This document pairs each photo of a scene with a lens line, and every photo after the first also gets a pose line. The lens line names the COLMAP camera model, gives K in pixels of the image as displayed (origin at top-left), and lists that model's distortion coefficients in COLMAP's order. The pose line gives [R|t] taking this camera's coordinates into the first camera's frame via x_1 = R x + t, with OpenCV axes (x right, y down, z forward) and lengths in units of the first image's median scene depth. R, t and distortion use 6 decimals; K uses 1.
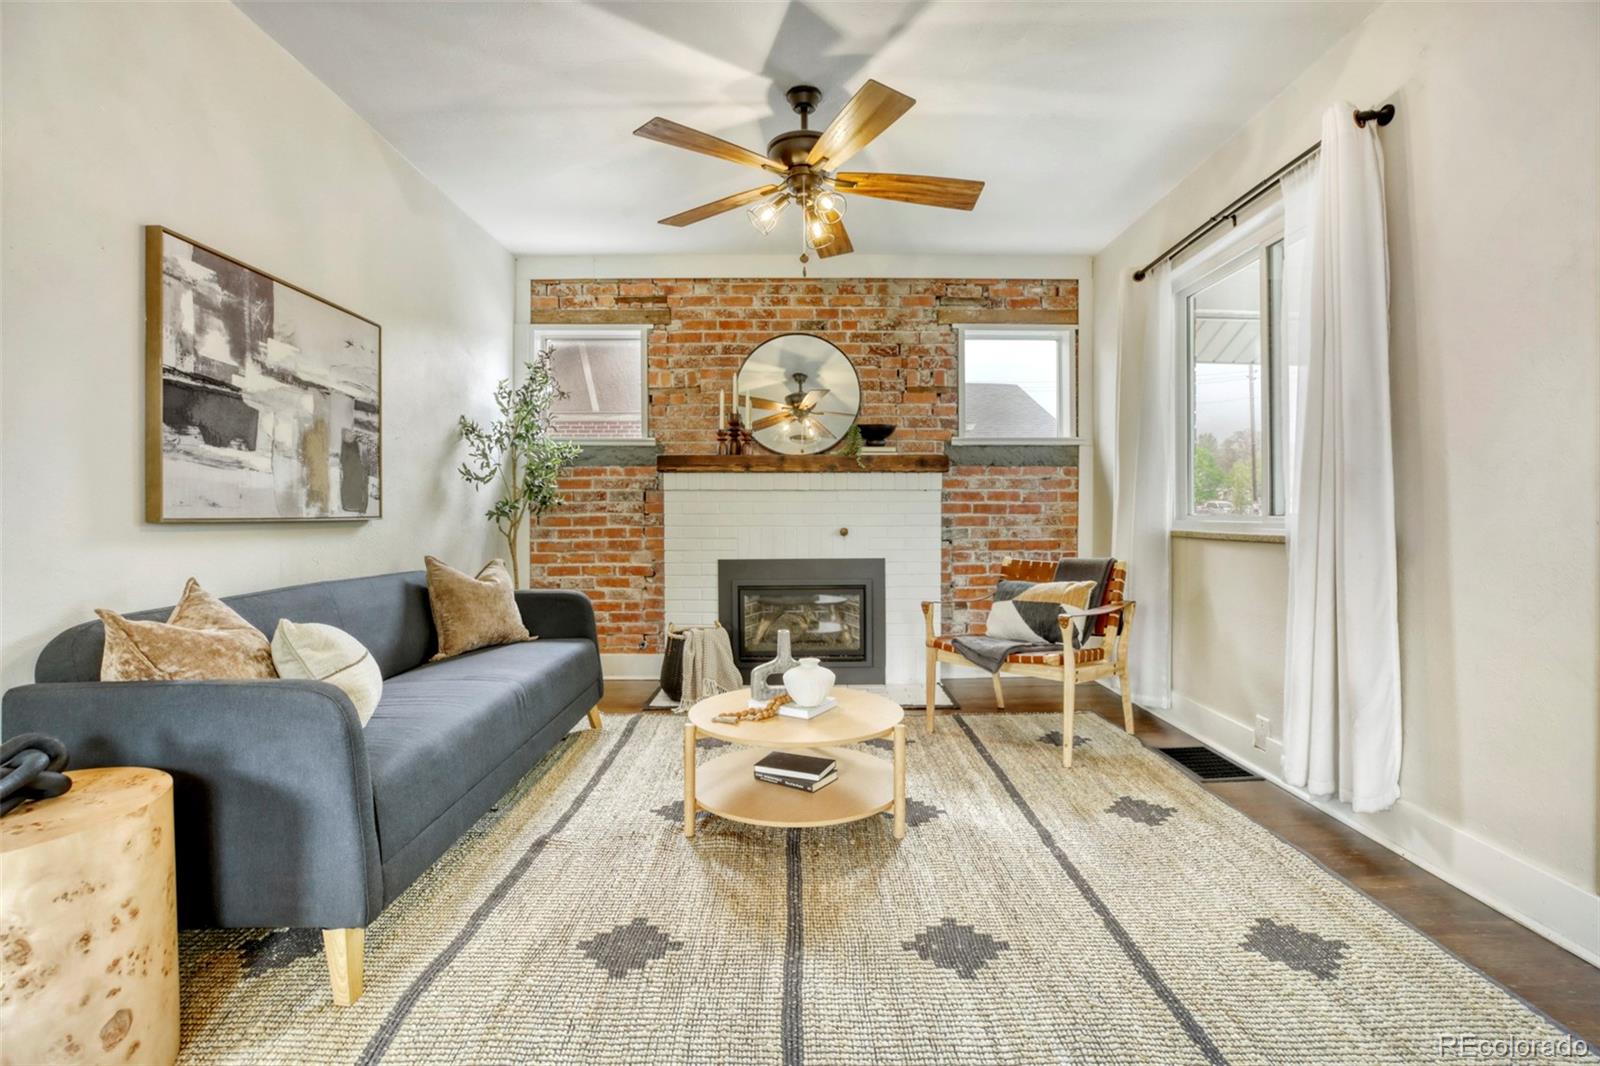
lens RADIAL K [[739.6, 0, 804.4], [0, 739.6, 520.3], [0, 0, 1]] dist [-0.021493, 0.009340]
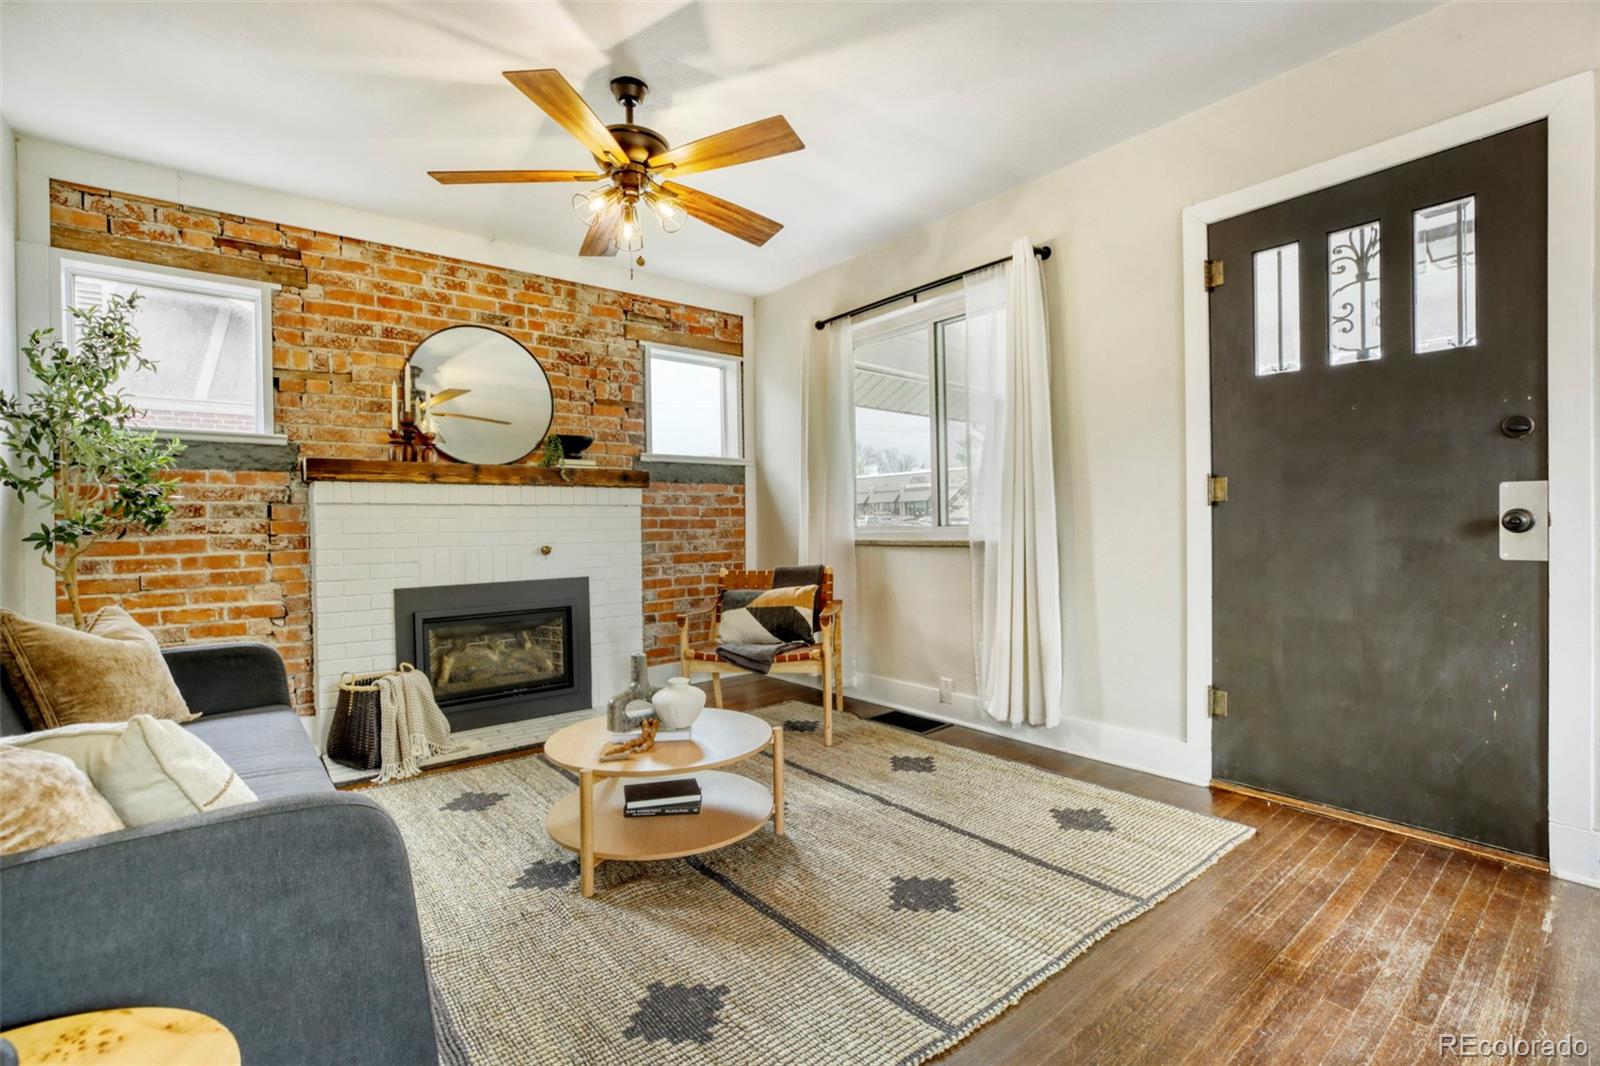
lens RADIAL K [[739.6, 0, 808.6], [0, 739.6, 534.7], [0, 0, 1]] dist [-0.021493, 0.009340]
pose [[0.776149, -0.018539, 0.630277, -0.421728], [0.019707, 0.999793, 0.005140, -0.003070], [-0.630241, 0.008431, 0.776354, 0.124248]]
